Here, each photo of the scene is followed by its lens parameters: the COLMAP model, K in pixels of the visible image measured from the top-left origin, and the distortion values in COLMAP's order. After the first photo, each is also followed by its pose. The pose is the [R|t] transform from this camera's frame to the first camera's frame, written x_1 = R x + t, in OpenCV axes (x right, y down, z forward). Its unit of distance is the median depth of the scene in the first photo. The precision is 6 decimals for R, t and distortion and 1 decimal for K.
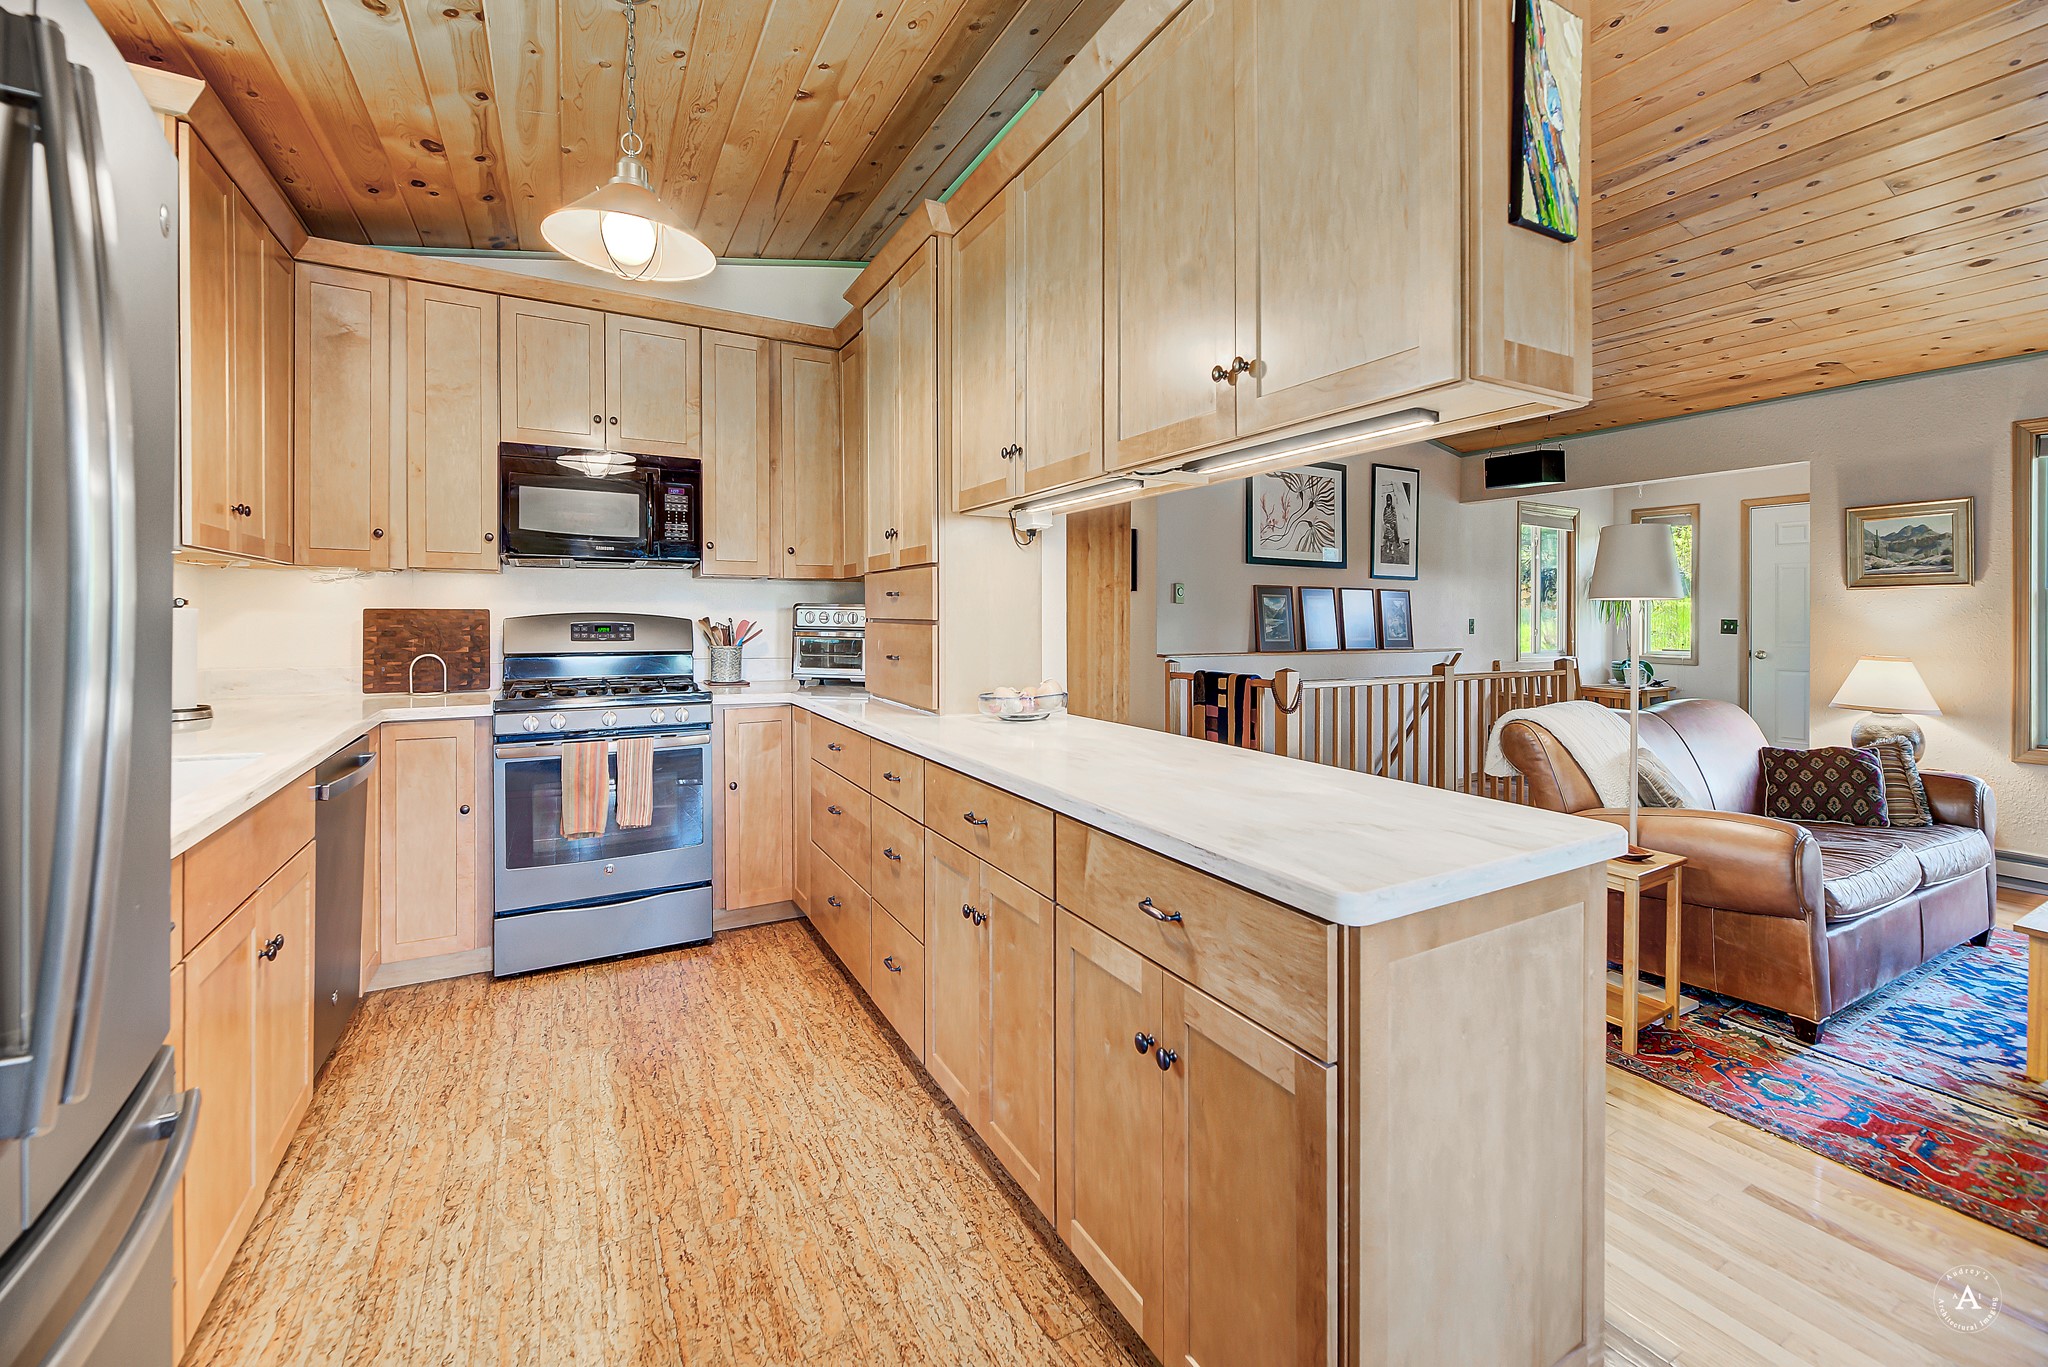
lens RADIAL K [[831.9, 0, 1038.9], [0, 831.9, 625.7], [0, 0, 1]] dist [0.010396, -0.000154]
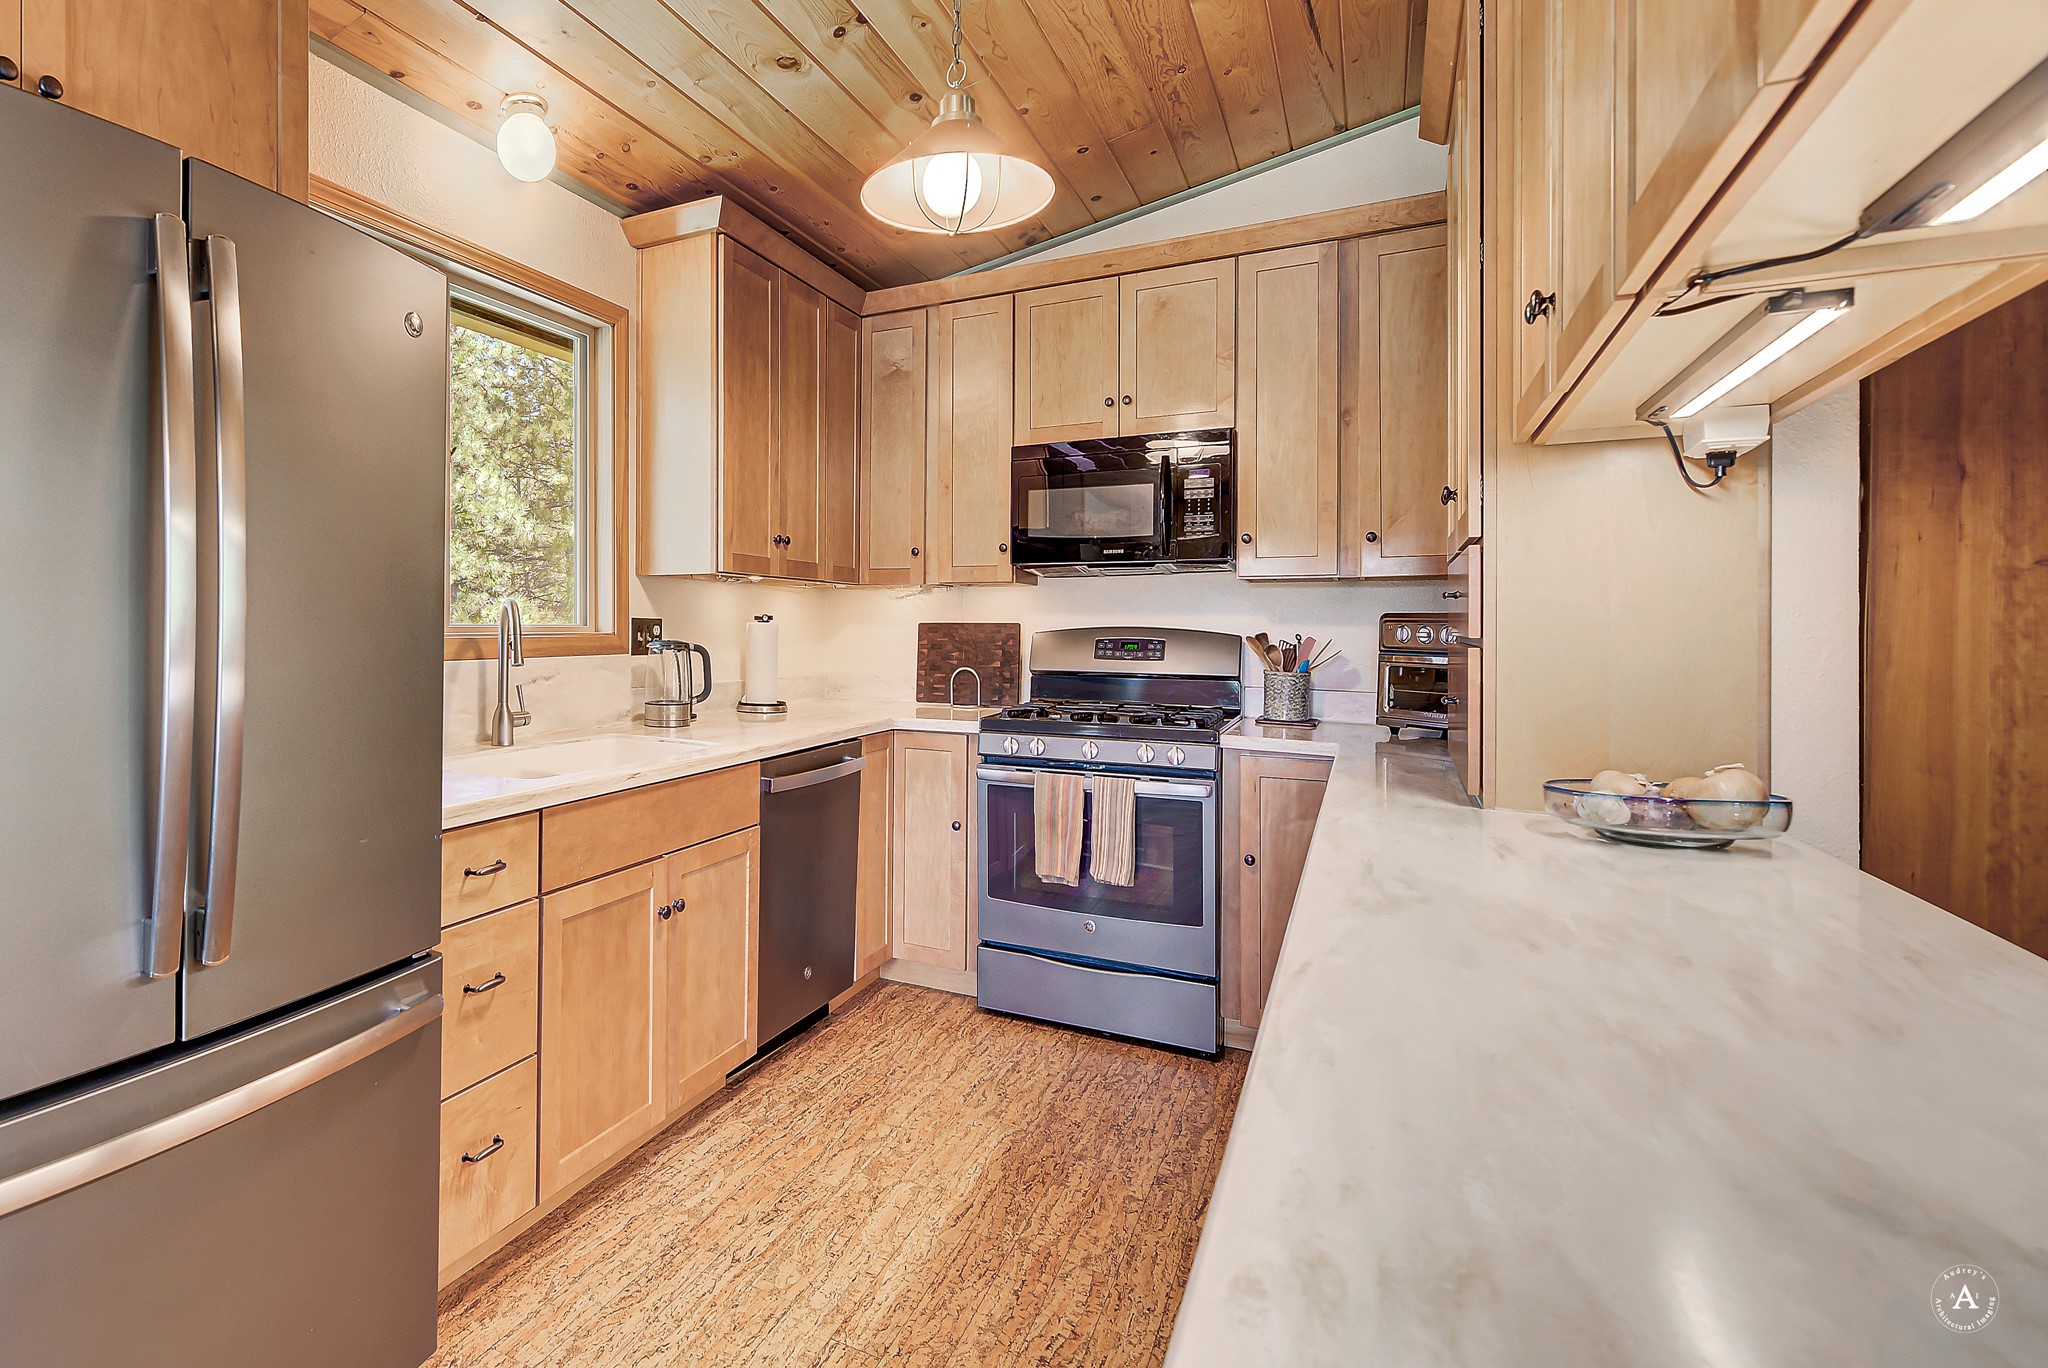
lens RADIAL K [[974.4, 0, 872.7], [0, 974.4, 637.7], [0, 0, 1]] dist [0.004538, -0.001266]
pose [[0.523325, 0.008246, -0.852093, 0.227025], [-0.014950, 0.999888, 0.000495, -0.001295], [0.852002, 0.012480, 0.523390, 0.296951]]
